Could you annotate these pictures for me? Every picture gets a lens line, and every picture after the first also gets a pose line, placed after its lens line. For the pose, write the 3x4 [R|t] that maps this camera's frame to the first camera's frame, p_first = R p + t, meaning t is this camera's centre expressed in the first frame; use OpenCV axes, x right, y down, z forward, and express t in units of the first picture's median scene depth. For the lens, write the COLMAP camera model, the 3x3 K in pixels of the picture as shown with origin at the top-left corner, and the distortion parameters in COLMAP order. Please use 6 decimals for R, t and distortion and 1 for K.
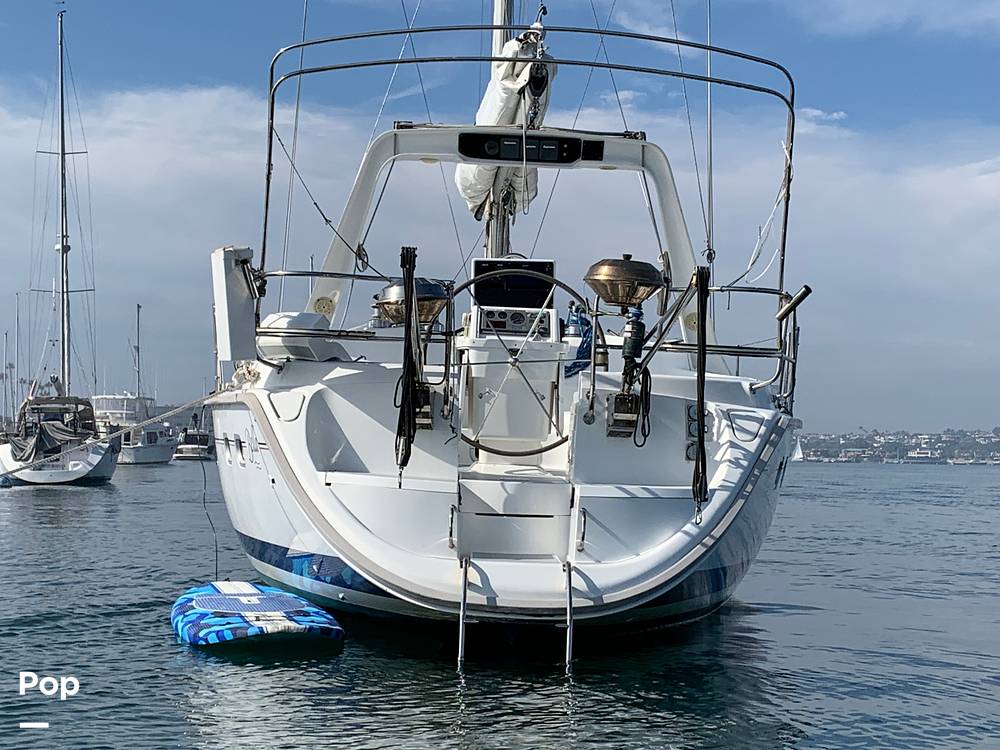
lens RADIAL K [[1912.2, 0, 481.7], [0, 1912.2, 349.5], [0, 0, 1]] dist [0.198107, -0.038626]
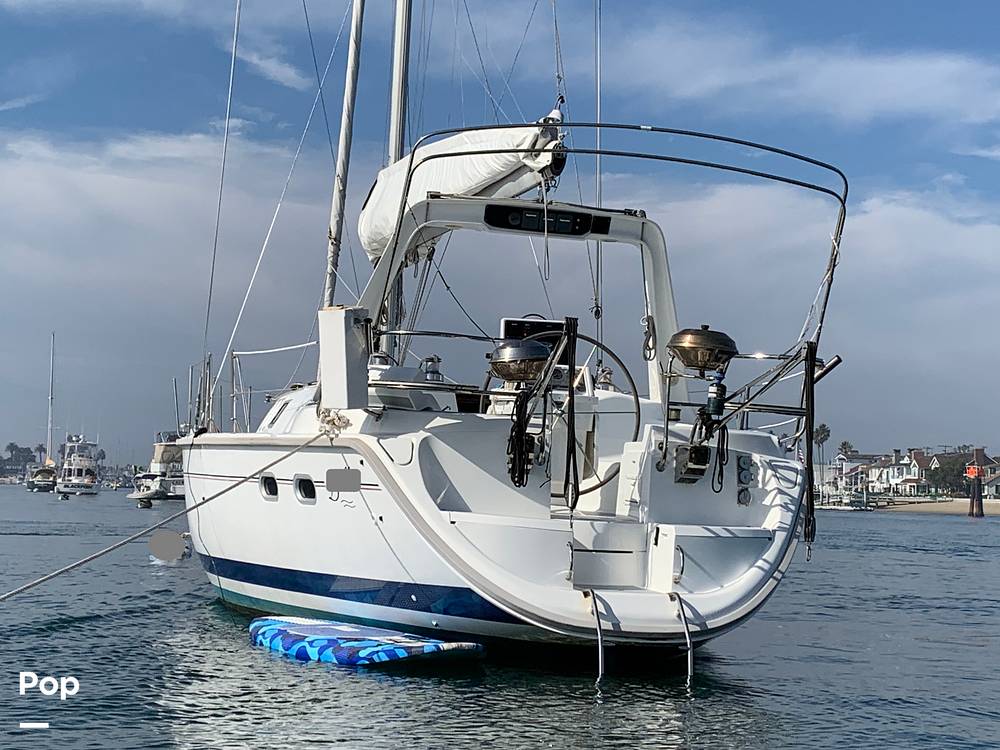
lens RADIAL K [[1912.2, 0, 481.7], [0, 1912.2, 349.5], [0, 0, 1]] dist [0.198107, -0.038626]
pose [[0.977493, 0.027327, 0.209192, -0.285121], [-0.024154, 0.999551, -0.017709, -0.010893], [-0.209583, 0.012258, 0.977714, -0.096471]]
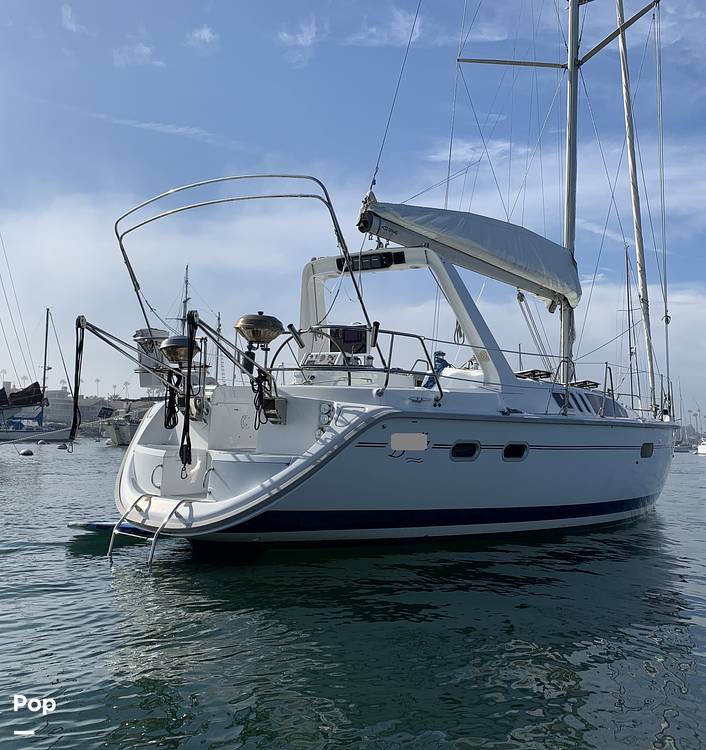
lens RADIAL K [[806.7, 0, 350.9], [0, 806.7, 356.5], [0, 0, 1]] dist [0.050452, 0.012751]
pose [[0.785965, -0.063902, -0.614960, 0.534389], [0.025998, 0.997181, -0.070393, 0.036938], [0.617724, 0.039338, 0.785410, 0.491973]]
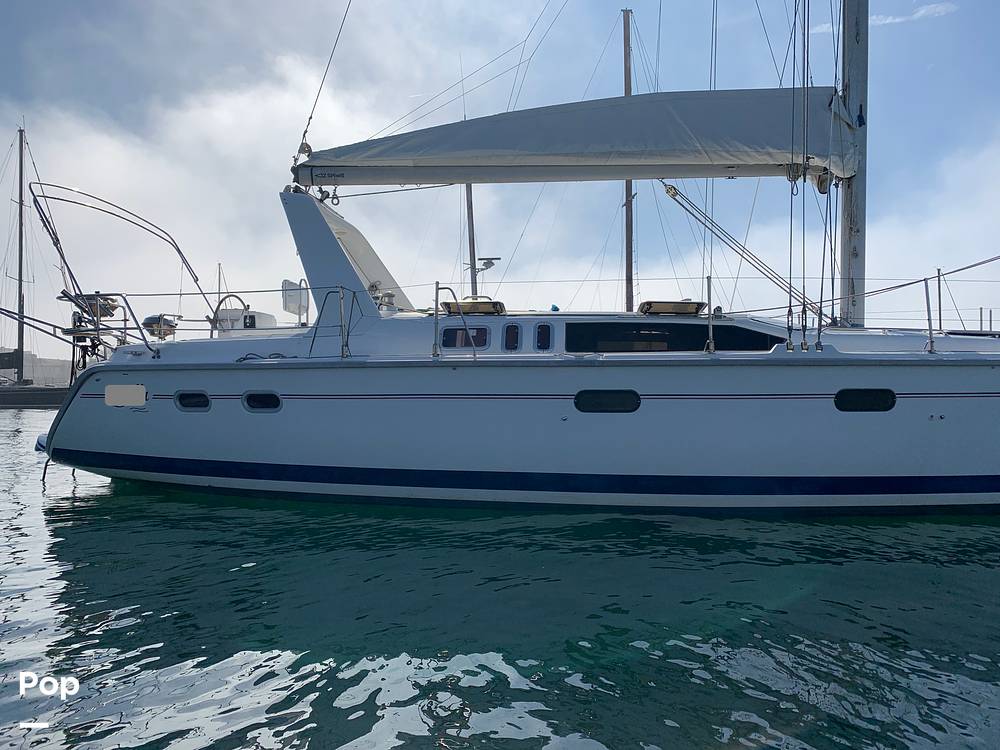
lens RADIAL K [[780.4, 0, 500.0], [0, 780.4, 375.0], [0, 0, 1]] dist [0.089284, -0.101335]
pose [[-0.097608, -0.043449, -0.994276, 0.826558], [0.047710, 0.997694, -0.048282, 0.095224], [0.994081, -0.052150, -0.095309, 1.441751]]
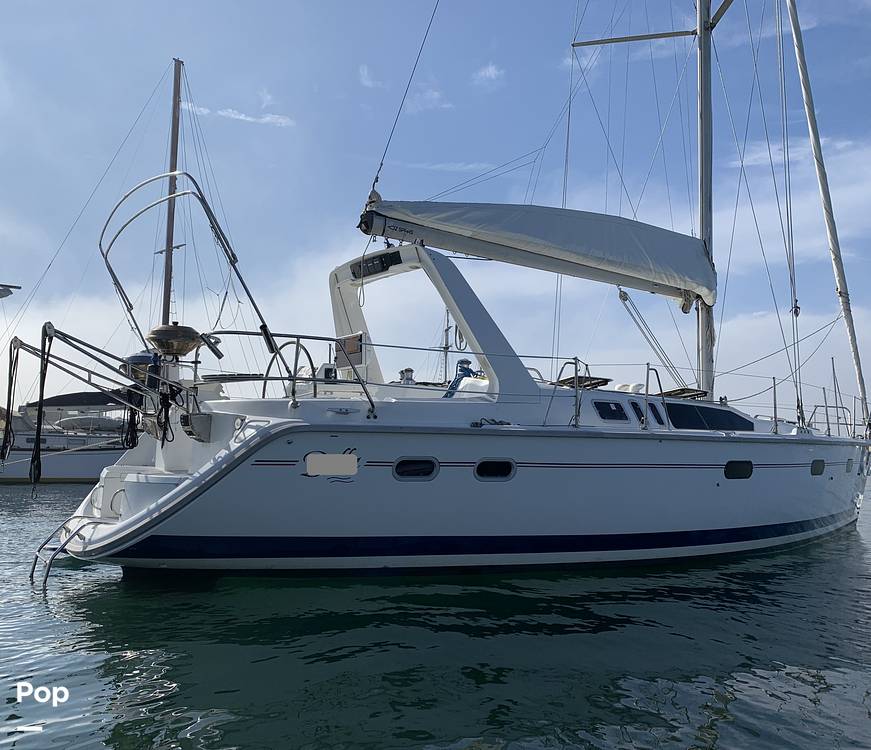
lens RADIAL K [[806.2, 0, 433.6], [0, 806.2, 357.0], [0, 0, 1]] dist [0.063625, -0.005079]
pose [[0.589649, -0.117092, -0.799126, 0.683132], [0.043718, 0.992612, -0.113185, 0.057542], [0.806475, 0.031803, 0.590412, 0.756375]]
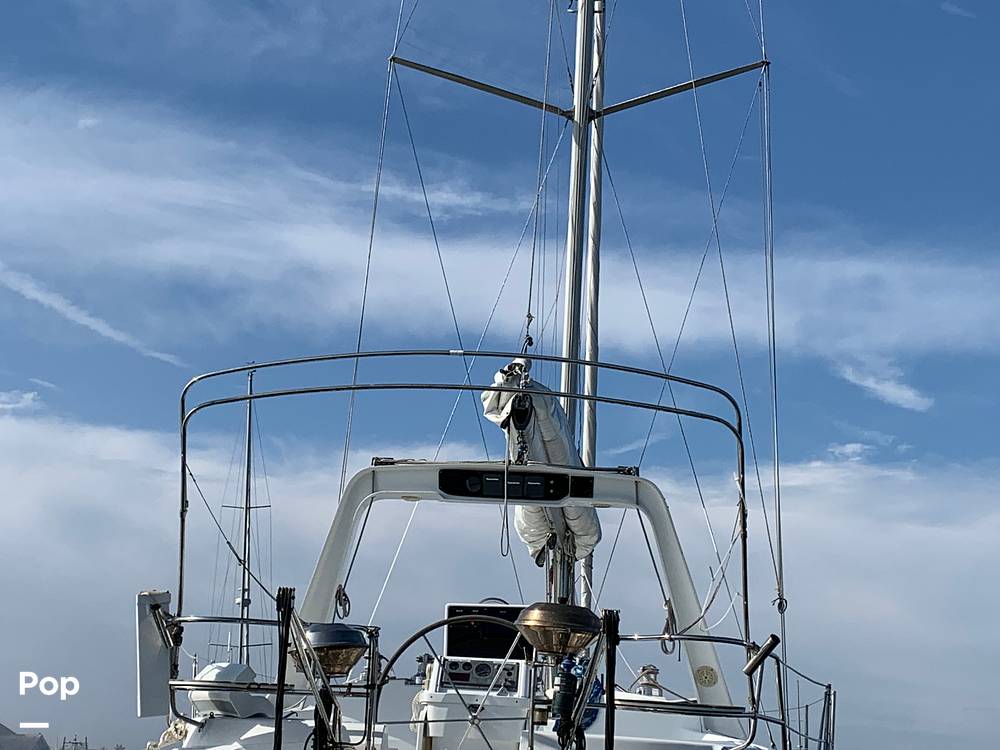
lens RADIAL K [[1912.2, 0, 481.7], [0, 1912.2, 349.5], [0, 0, 1]] dist [0.198107, -0.038626]
pose [[0.992922, -0.014507, -0.117883, 0.140948], [-0.007315, 0.983160, -0.182601, 0.000865], [0.118547, 0.182171, 0.976095, 0.087374]]
